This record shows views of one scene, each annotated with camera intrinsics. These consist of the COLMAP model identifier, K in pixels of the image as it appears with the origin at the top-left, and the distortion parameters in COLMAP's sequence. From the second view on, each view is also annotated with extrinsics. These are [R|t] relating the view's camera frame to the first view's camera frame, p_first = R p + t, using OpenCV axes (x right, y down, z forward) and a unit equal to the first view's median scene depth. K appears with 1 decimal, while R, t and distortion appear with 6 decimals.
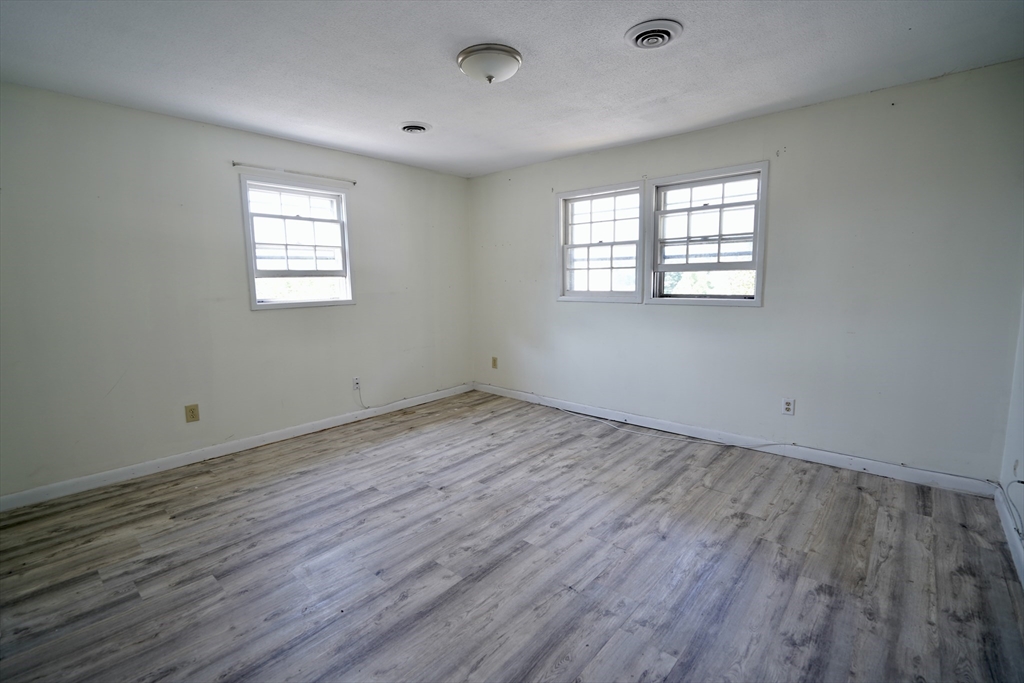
lens RADIAL K [[466.8, 0, 513.1], [0, 466.8, 337.6], [0, 0, 1]] dist [-0.004253, -0.000074]
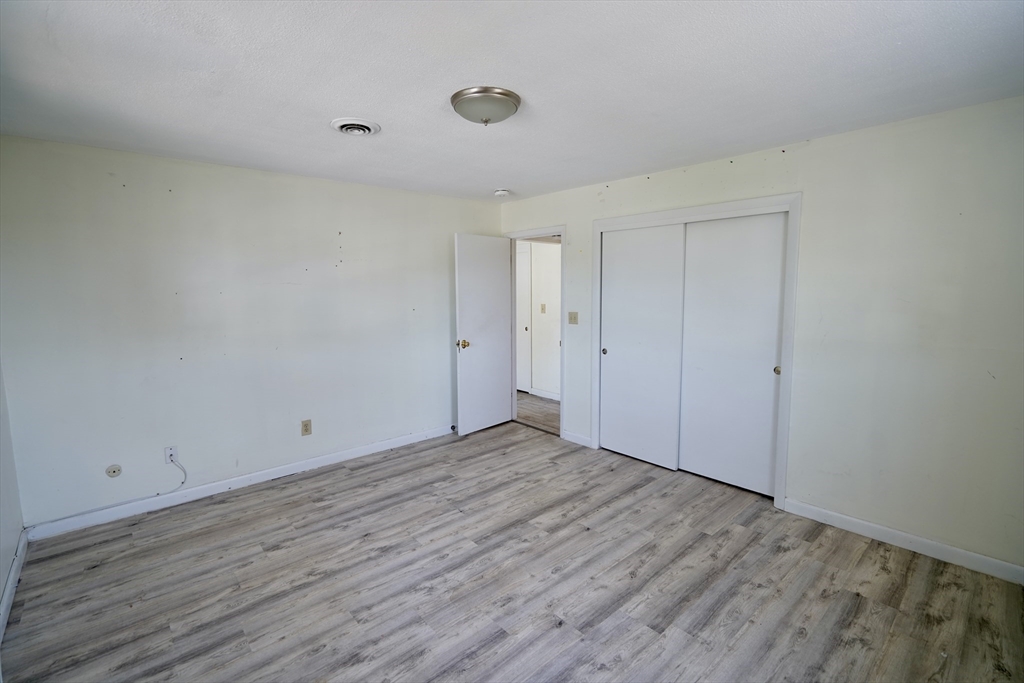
lens RADIAL K [[466.8, 0, 517.0], [0, 466.8, 344.7], [0, 0, 1]] dist [-0.004253, -0.000074]
pose [[-0.993140, 0.007885, 0.116668, -0.205679], [0.036509, 0.968758, 0.245304, -0.323102], [-0.111089, 0.247881, -0.962400, 1.878222]]
